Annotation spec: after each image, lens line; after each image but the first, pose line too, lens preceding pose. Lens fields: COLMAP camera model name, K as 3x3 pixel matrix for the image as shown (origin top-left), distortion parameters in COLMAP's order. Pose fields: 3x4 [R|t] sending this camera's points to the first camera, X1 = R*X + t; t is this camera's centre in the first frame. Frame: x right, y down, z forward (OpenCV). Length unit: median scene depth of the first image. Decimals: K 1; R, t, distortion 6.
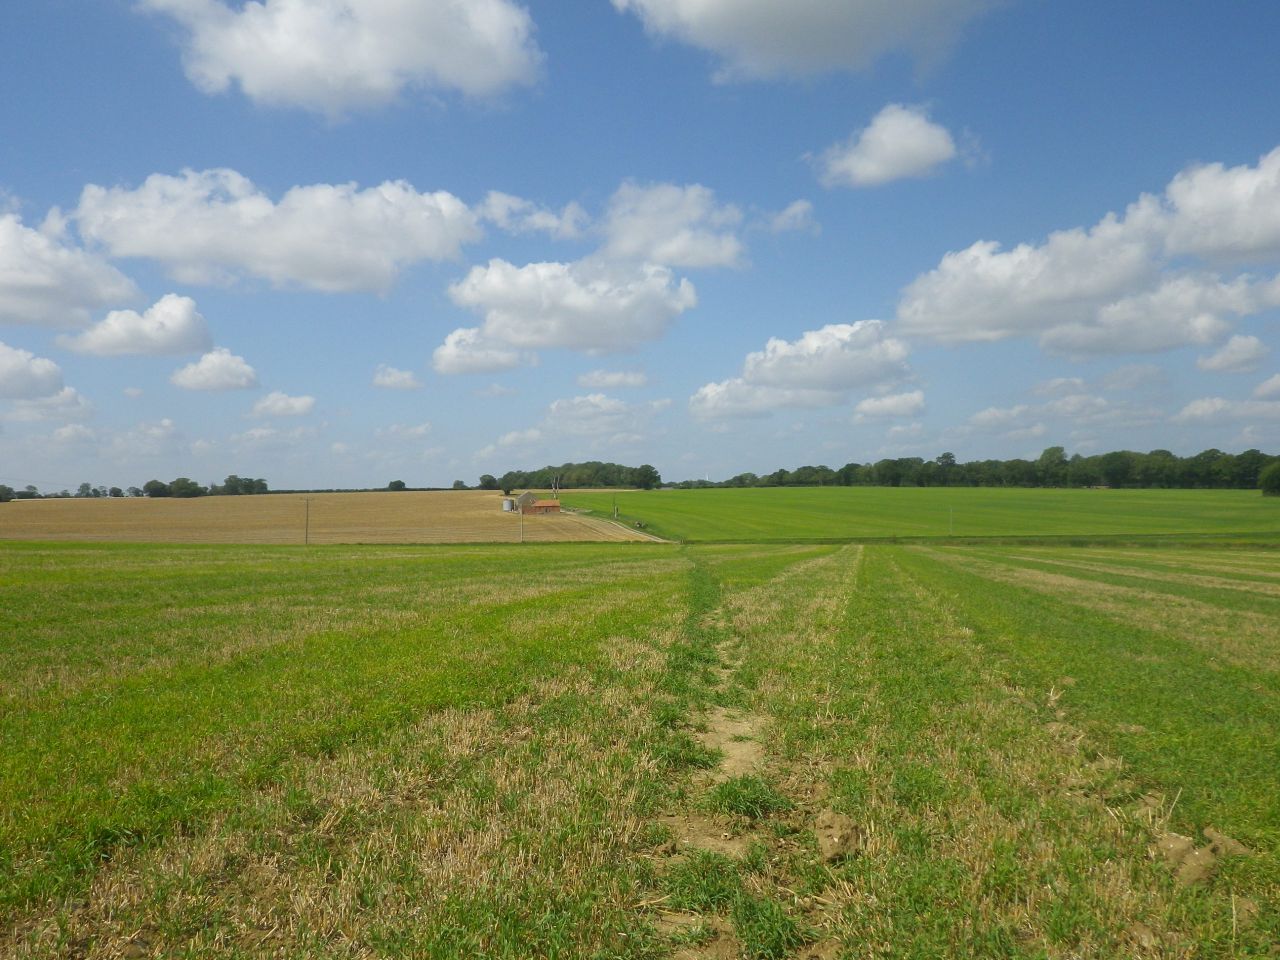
lens RADIAL K [[1047.5, 0, 639.7], [0, 1047.5, 486.1], [0, 0, 1]] dist [-0.001585, -0.000020]
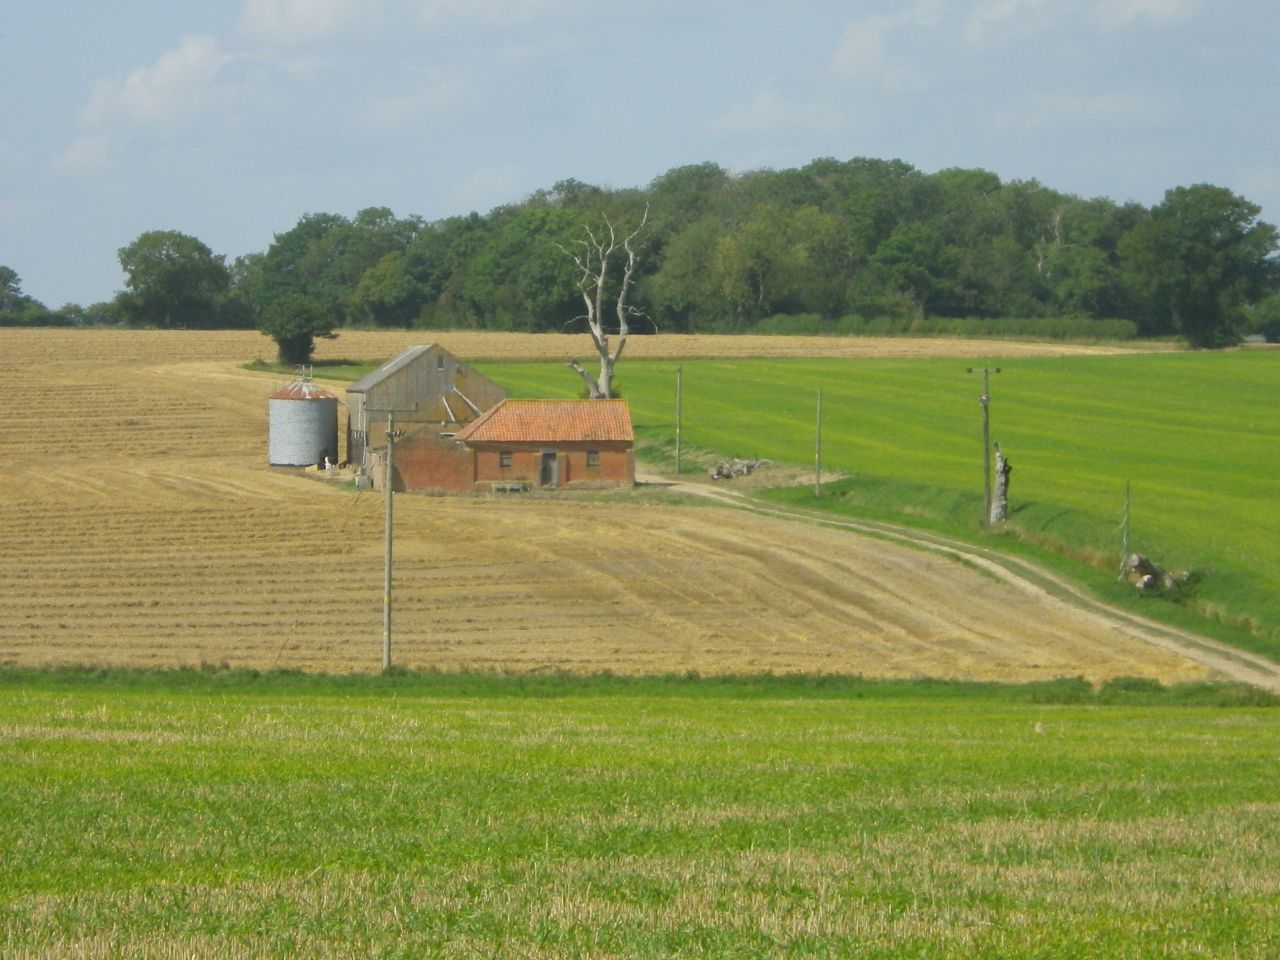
lens RADIAL K [[5255.0, 0, 641.2], [0, 5255.0, 479.1], [0, 0, 1]] dist [-0.089558, 0.000000]
pose [[0.994172, 0.019308, -0.106065, 0.006873], [-0.017839, 0.999732, 0.014780, 0.012887], [0.106322, -0.012802, 0.994249, 0.231579]]
